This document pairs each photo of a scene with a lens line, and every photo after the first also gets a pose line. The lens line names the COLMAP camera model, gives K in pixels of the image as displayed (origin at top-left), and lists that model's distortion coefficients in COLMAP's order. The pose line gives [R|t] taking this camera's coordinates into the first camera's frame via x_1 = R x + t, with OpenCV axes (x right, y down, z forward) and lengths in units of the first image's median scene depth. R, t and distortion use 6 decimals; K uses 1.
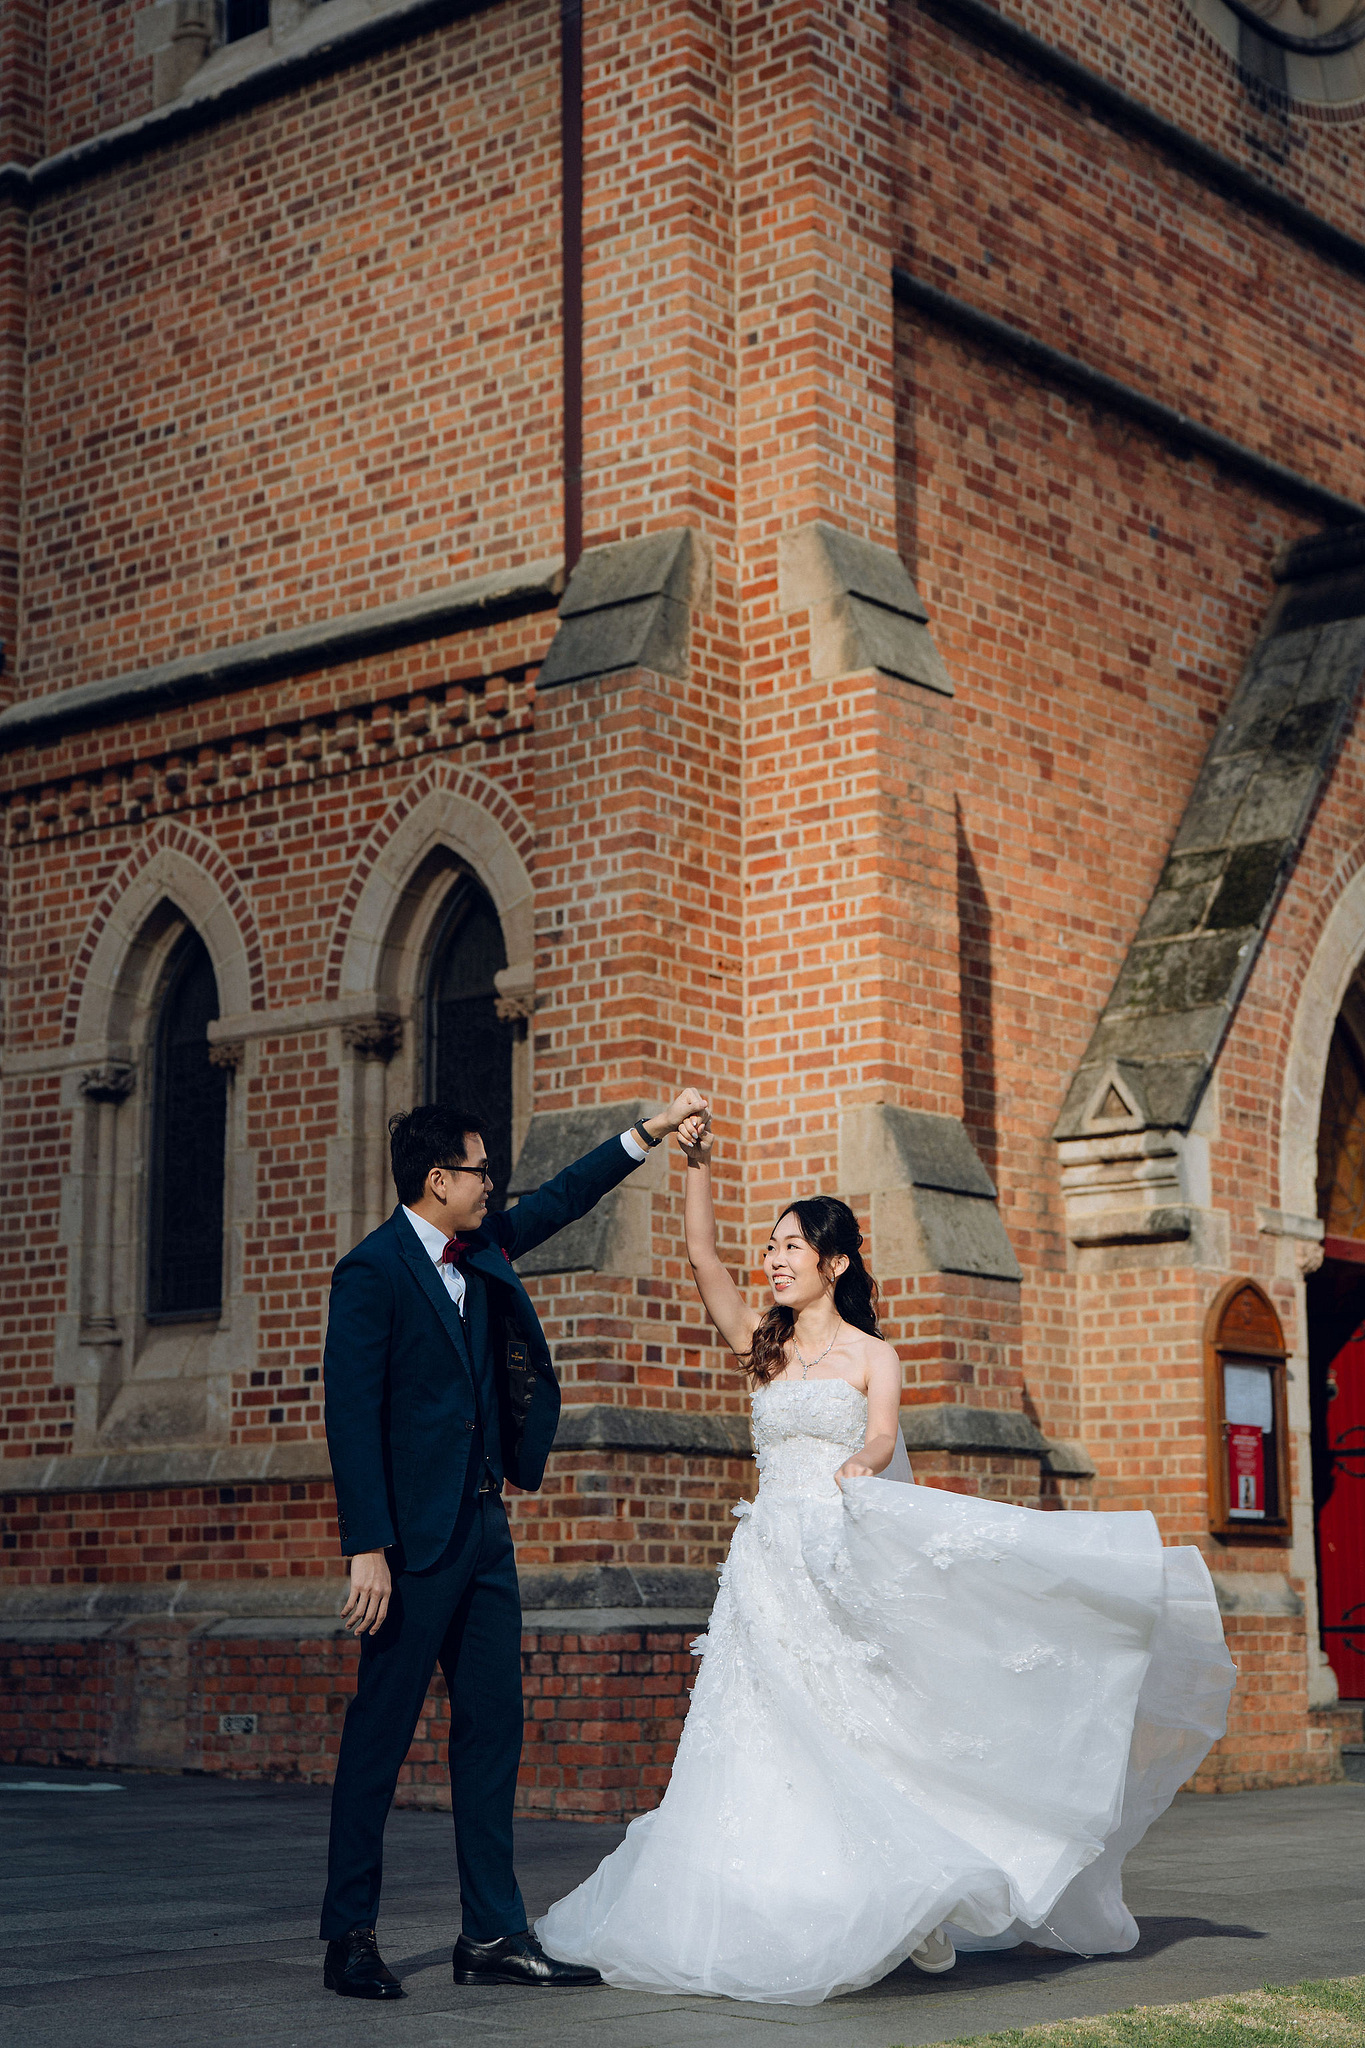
lens RADIAL K [[3314.4, 0, 683.2], [0, 3314.4, 1023.3], [0, 0, 1]] dist [0.010991, 0.000000]
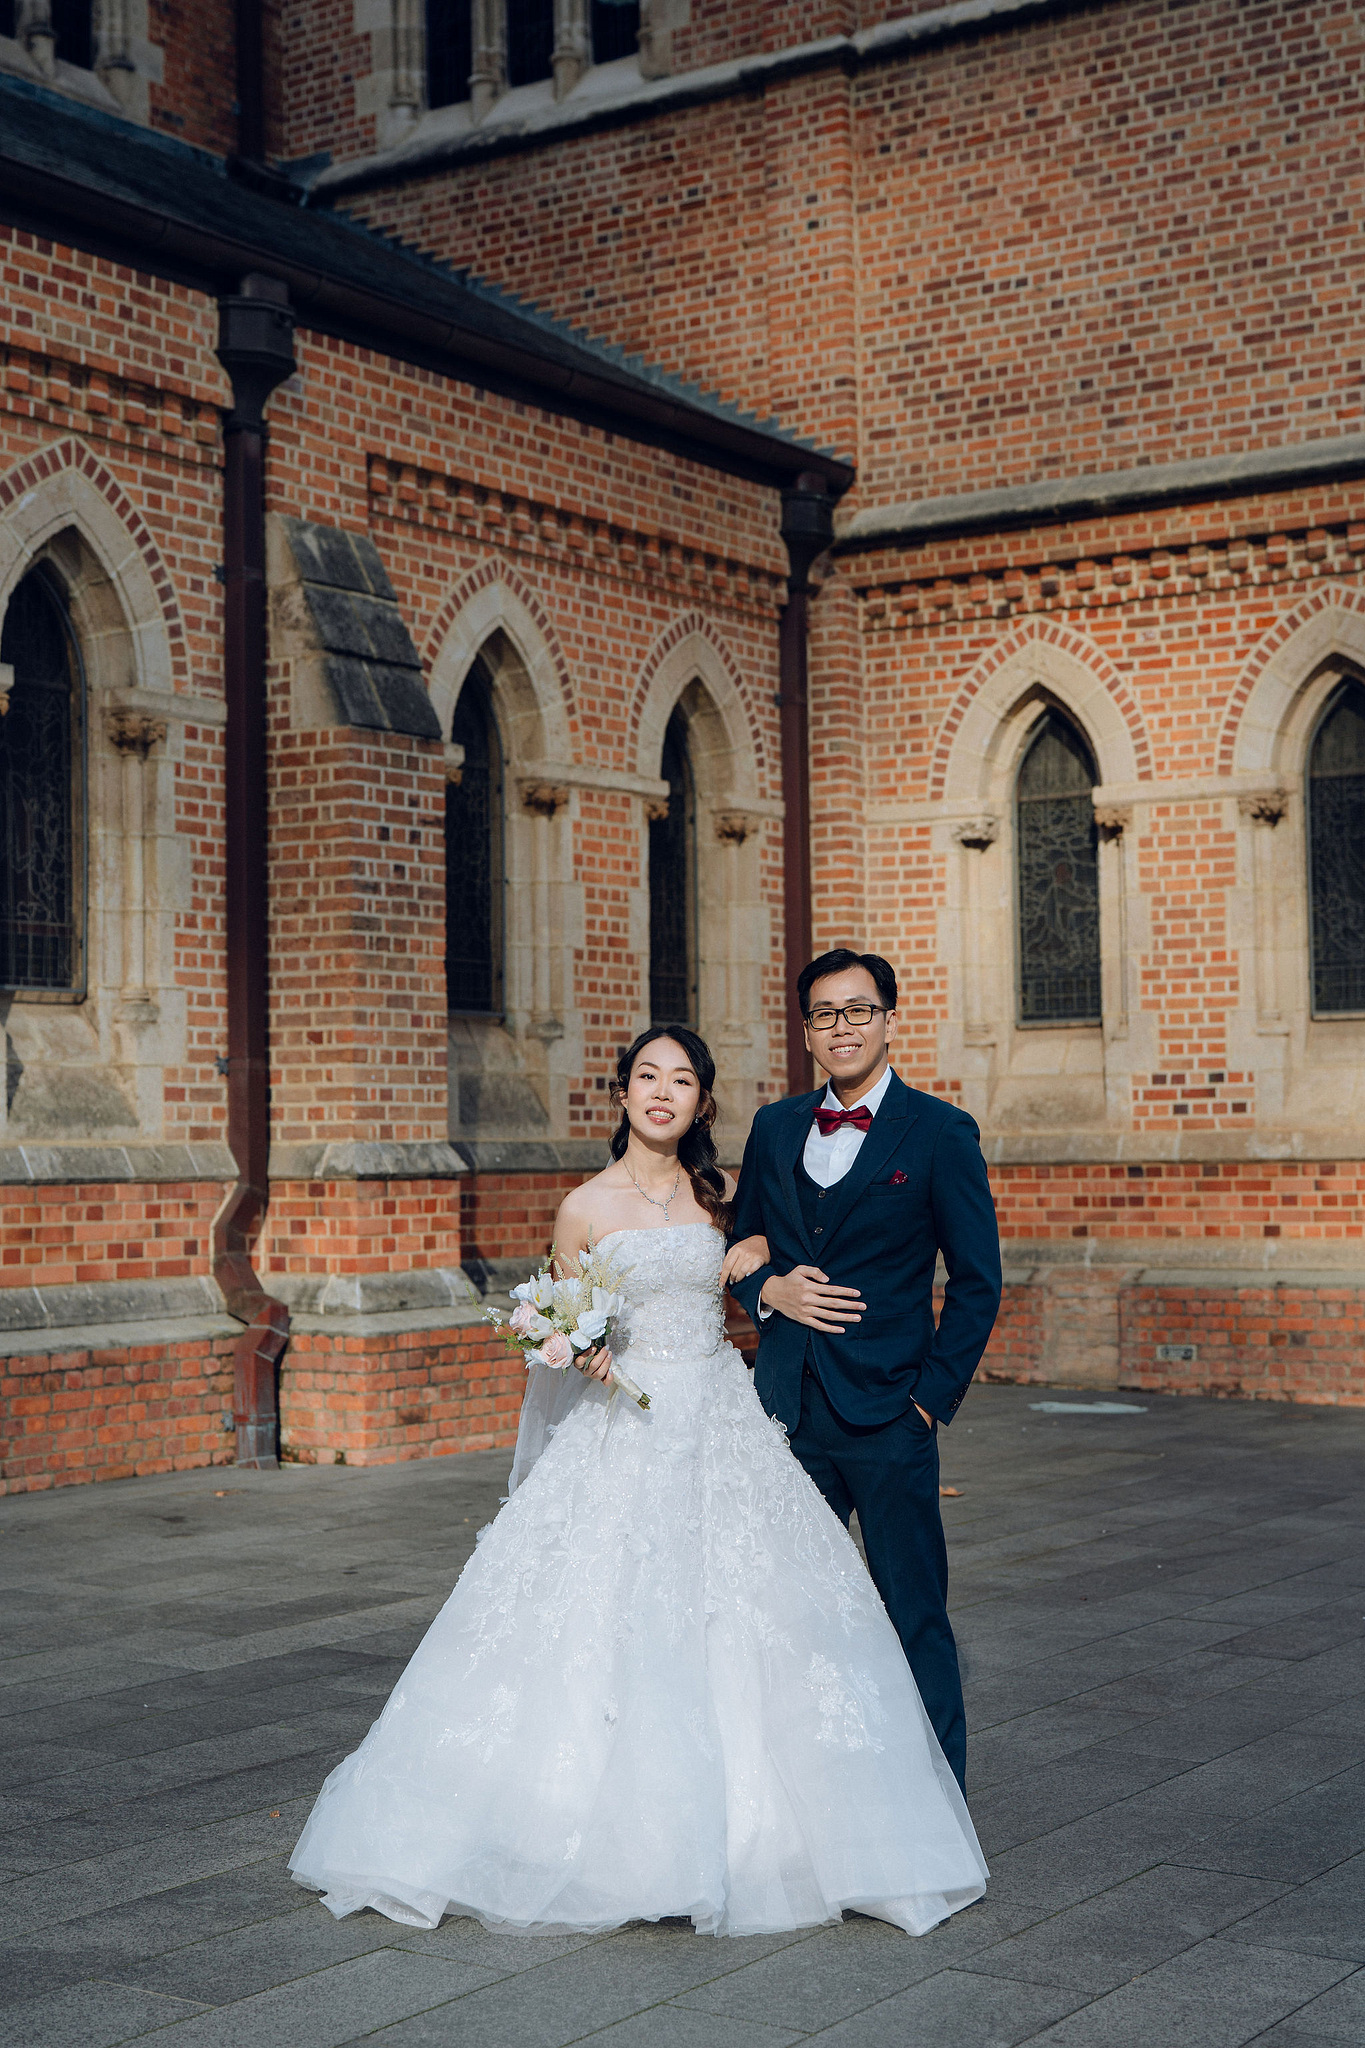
lens RADIAL K [[2882.3, 0, 681.5], [0, 2882.3, 1024.2], [0, 0, 1]] dist [0.012994, 0.000000]
pose [[0.995323, -0.005323, 0.096453, -0.395950], [-0.007895, 0.990659, 0.136134, -0.057654], [-0.096277, -0.136259, 0.985984, -0.050393]]
